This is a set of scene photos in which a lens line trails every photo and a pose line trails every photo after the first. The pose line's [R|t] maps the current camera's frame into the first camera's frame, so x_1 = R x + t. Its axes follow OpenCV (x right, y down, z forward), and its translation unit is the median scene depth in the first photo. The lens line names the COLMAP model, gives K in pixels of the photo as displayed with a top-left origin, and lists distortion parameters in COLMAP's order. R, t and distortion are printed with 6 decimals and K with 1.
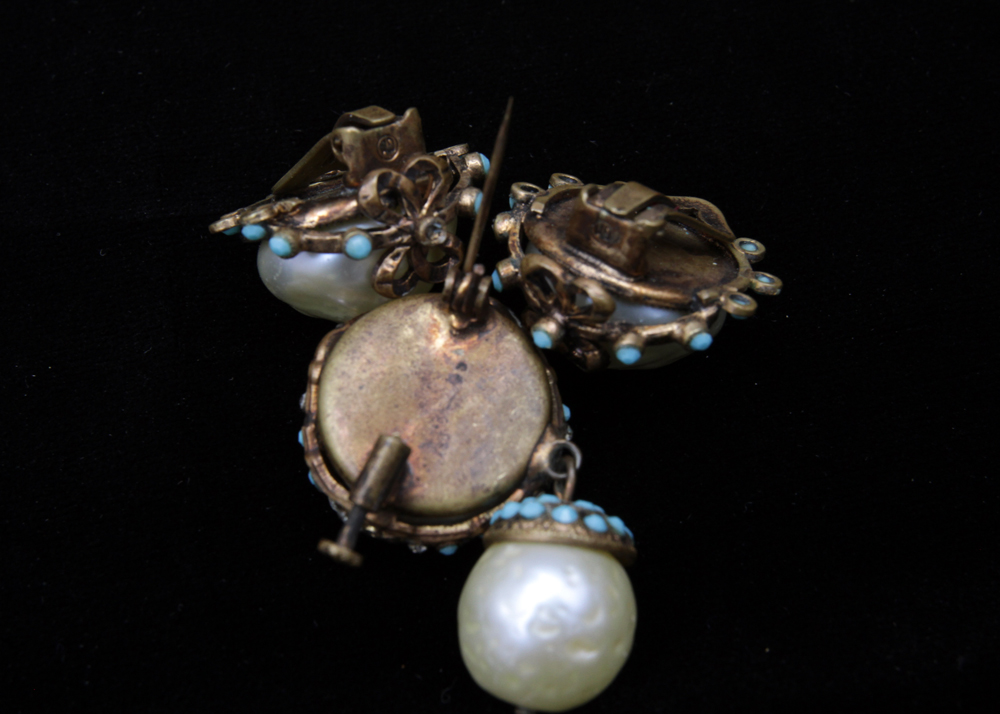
lens RADIAL K [[1686.8, 0, 500.0], [0, 1686.8, 357.0], [0, 0, 1]] dist [-0.013135, -0.052728]
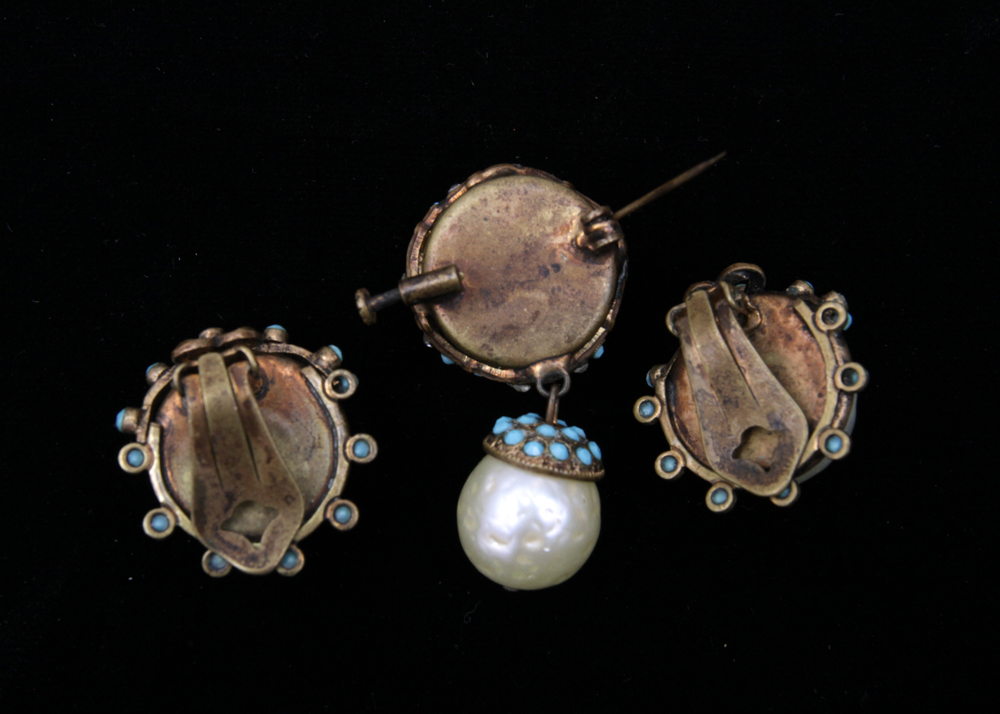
lens RADIAL K [[1686.8, 0, 500.0], [0, 1686.8, 357.0], [0, 0, 1]] dist [-0.013135, -0.052728]
pose [[0.666308, 0.740032, -0.091572, 0.107707], [-0.684696, 0.655827, 0.317934, -0.307235], [0.295337, -0.149143, 0.943680, -0.153760]]
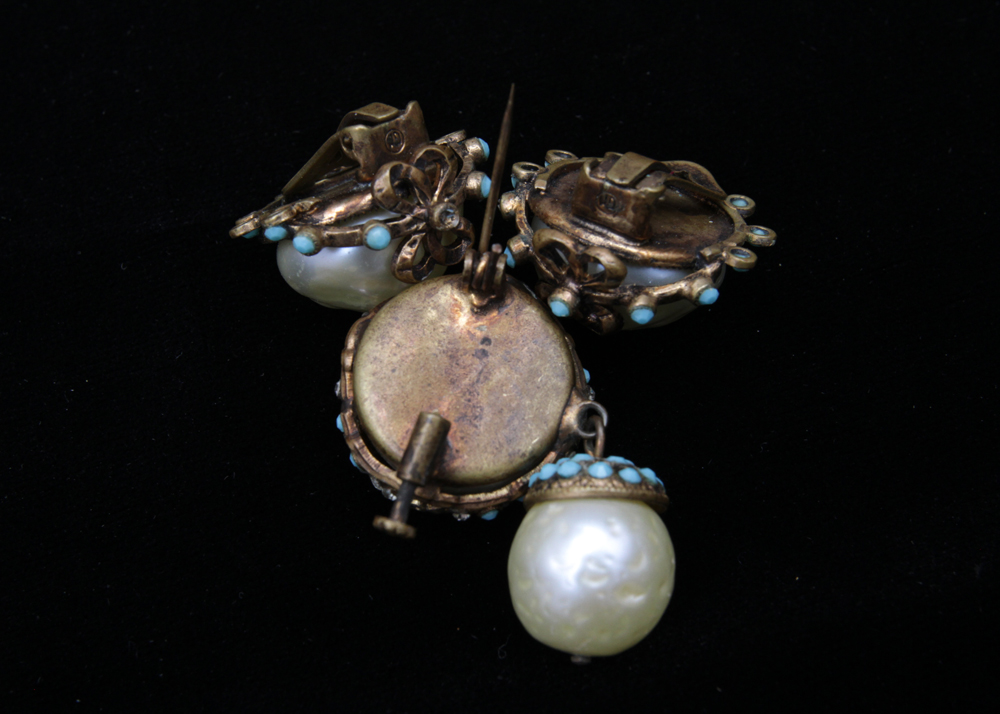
lens RADIAL K [[1686.8, 0, 500.0], [0, 1686.8, 357.0], [0, 0, 1]] dist [-0.013135, -0.052728]
pose [[0.994680, -0.096992, 0.034695, -0.051661], [0.096388, 0.995168, 0.018687, -0.003565], [-0.036340, -0.015244, 0.999223, -0.056746]]
